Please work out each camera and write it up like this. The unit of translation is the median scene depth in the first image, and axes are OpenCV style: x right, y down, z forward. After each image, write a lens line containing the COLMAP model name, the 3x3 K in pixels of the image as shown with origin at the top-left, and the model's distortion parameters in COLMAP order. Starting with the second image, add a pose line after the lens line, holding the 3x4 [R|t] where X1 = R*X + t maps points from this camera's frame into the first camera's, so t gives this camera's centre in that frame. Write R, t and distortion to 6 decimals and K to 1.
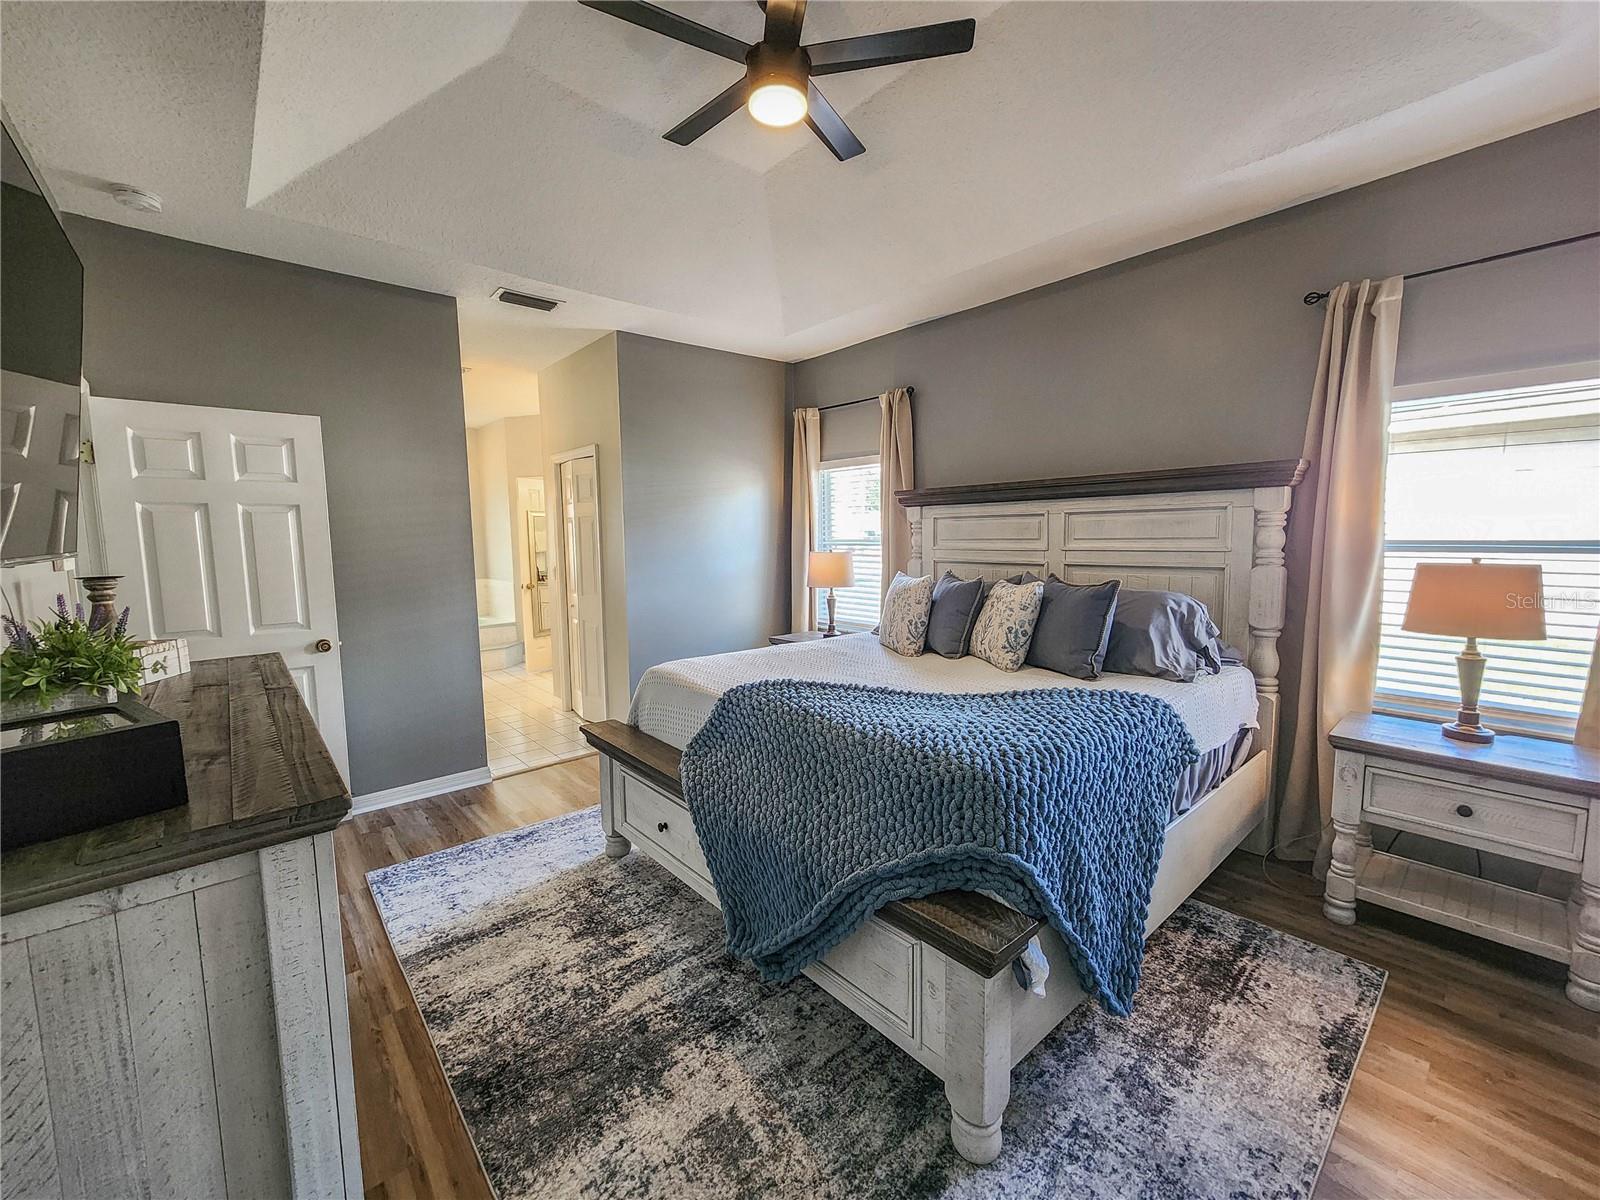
lens RADIAL K [[640.4, 0, 796.7], [0, 640.4, 604.0], [0, 0, 1]] dist [-0.000635, 0.000115]
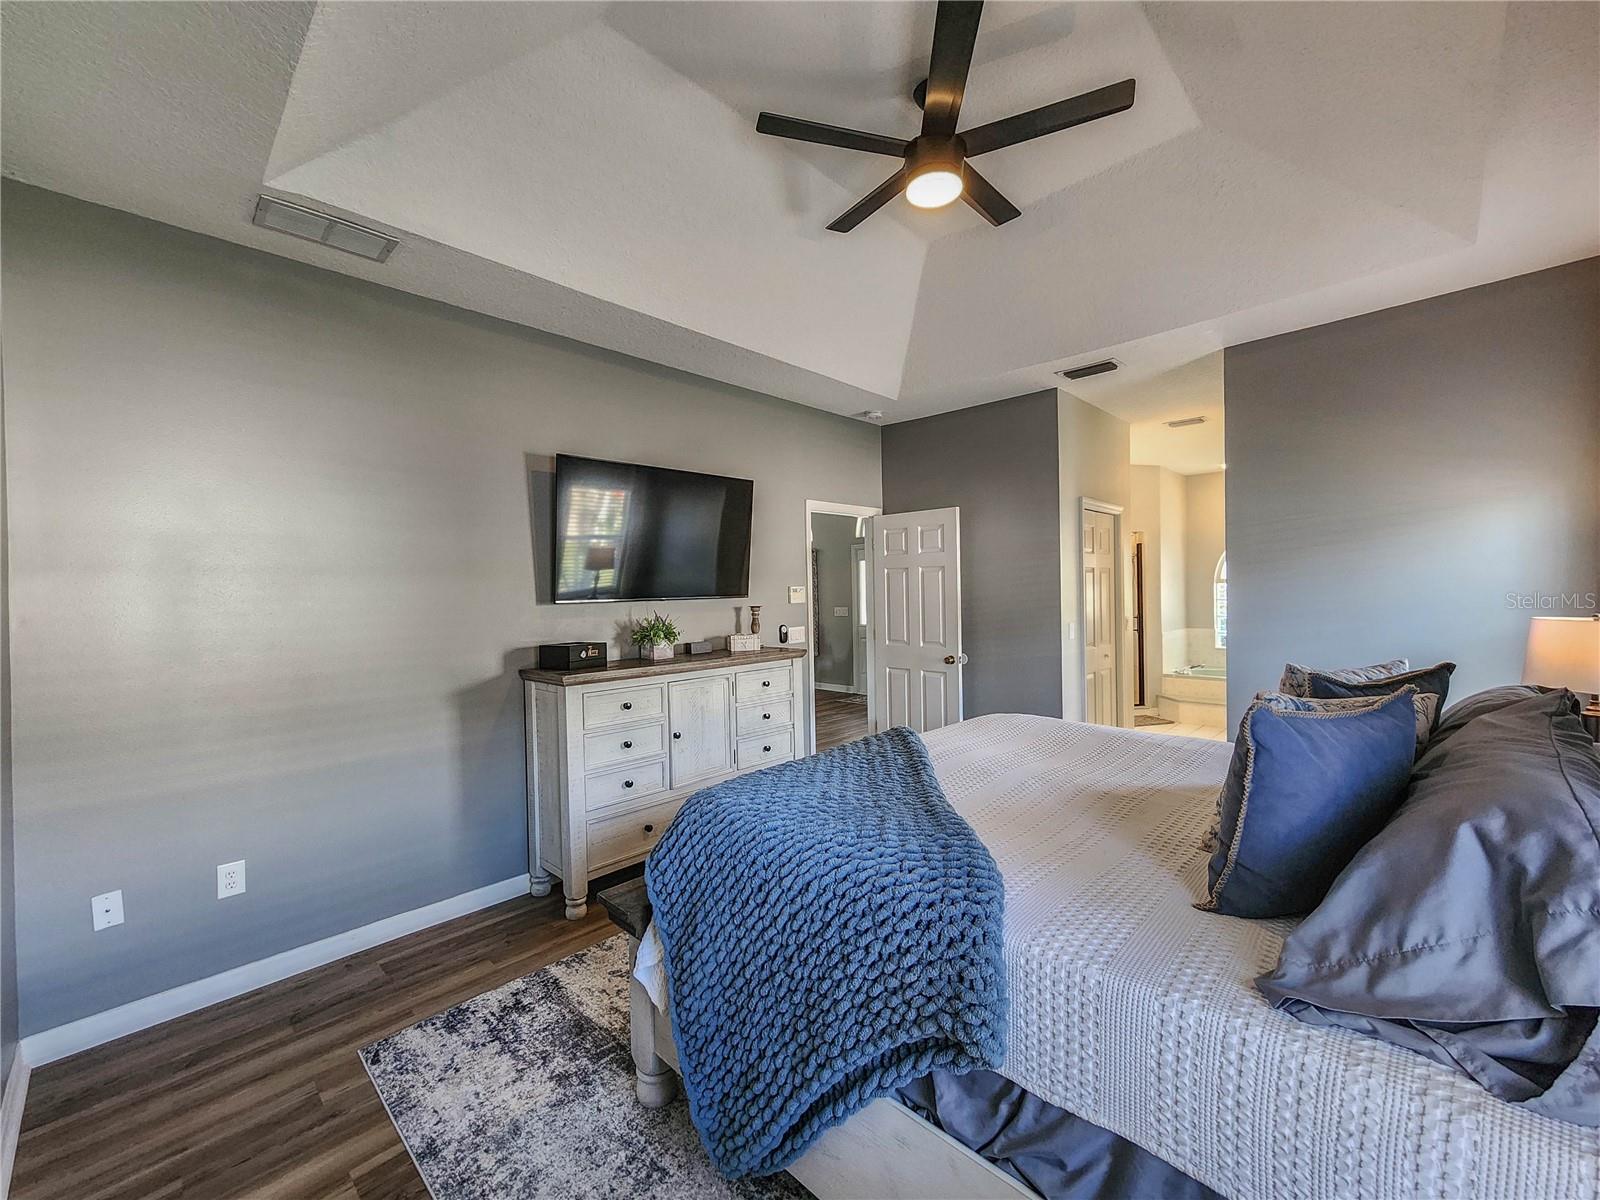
lens RADIAL K [[640.4, 0, 800.3], [0, 640.4, 601.5], [0, 0, 1]] dist [-0.000635, 0.000115]
pose [[0.090693, 0.028486, -0.995471, 0.993842], [-0.093035, 0.995462, 0.020010, -0.094520], [0.991524, 0.090799, 0.092932, 0.712488]]
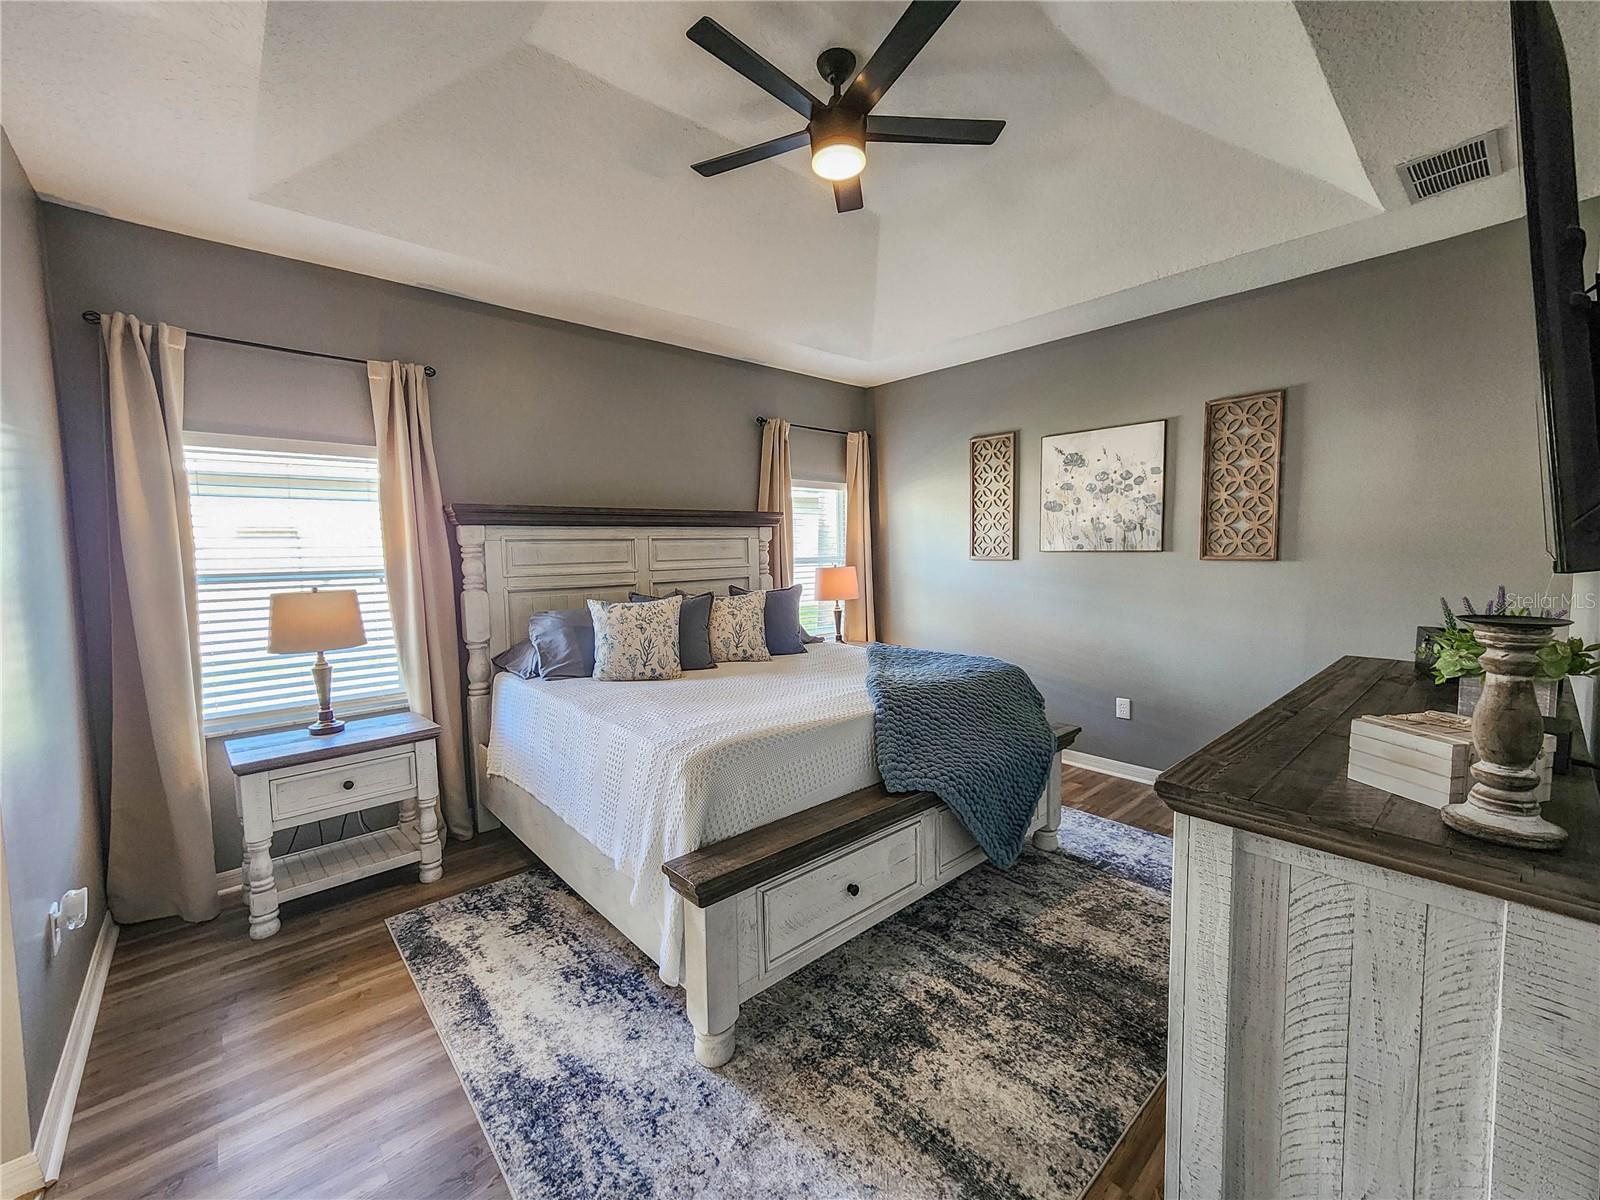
lens RADIAL K [[640.4, 0, 802.0], [0, 640.4, 602.9], [0, 0, 1]] dist [-0.000635, 0.000115]
pose [[0.000190, -0.073142, 0.997322, -1.155930], [0.128324, 0.989078, 0.072513, -0.117151], [-0.991732, 0.127967, 0.009574, 1.121985]]
